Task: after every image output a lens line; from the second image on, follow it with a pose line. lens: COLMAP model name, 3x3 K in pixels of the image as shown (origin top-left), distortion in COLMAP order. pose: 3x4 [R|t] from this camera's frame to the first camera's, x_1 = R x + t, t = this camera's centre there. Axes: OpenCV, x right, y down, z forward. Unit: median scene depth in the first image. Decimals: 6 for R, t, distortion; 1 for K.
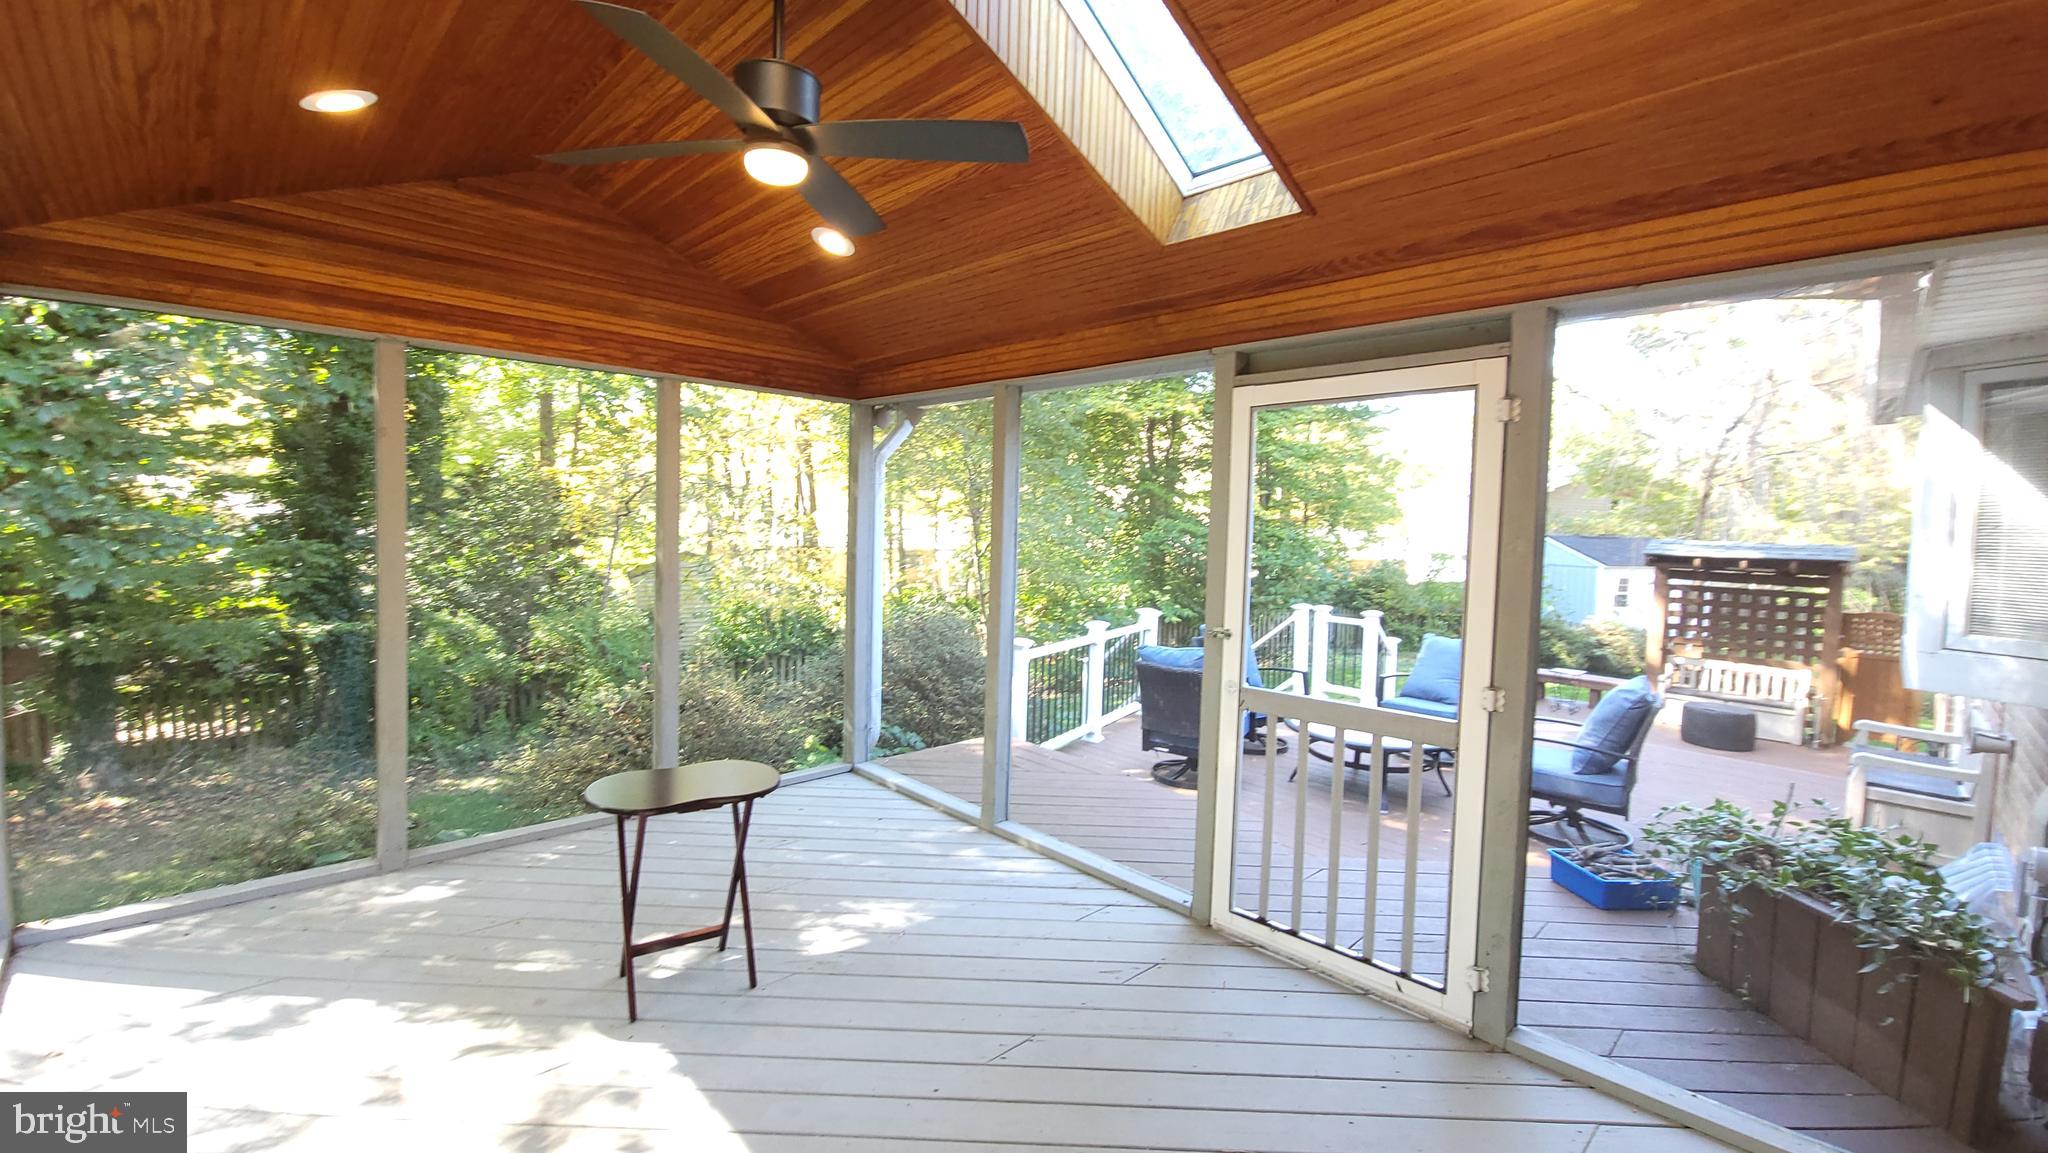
lens RADIAL K [[818.4, 0, 1024.0], [0, 818.4, 576.5], [0, 0, 1]] dist [-0.037466, -0.000083]
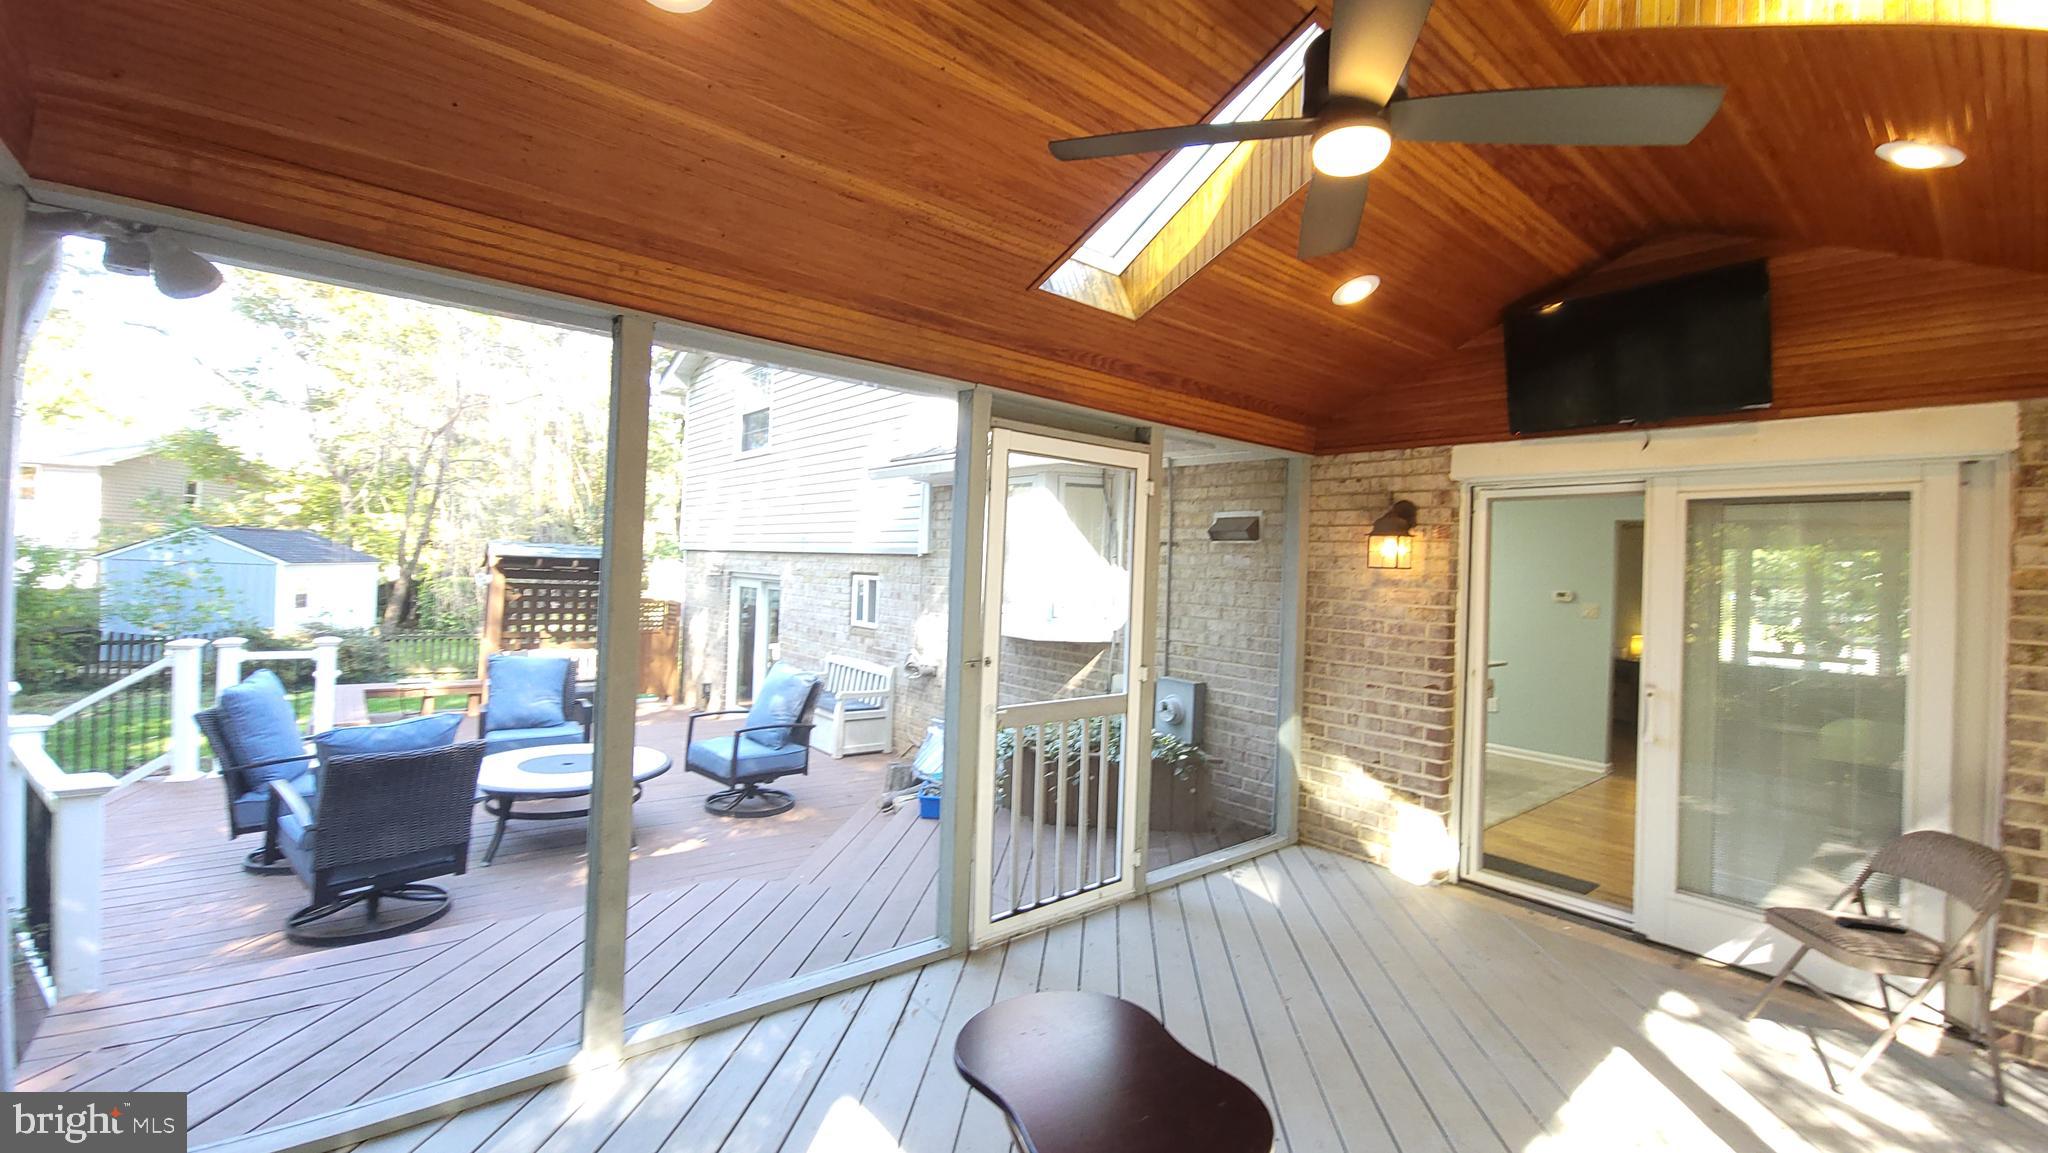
lens RADIAL K [[821.8, 0, 1036.8], [0, 821.8, 560.1], [0, 0, 1]] dist [-0.018076, 0.000021]
pose [[0.085256, -0.018039, 0.996196, -0.702951], [0.026688, 0.999519, 0.015816, -0.065727], [-0.996002, 0.025239, 0.085697, 0.740774]]
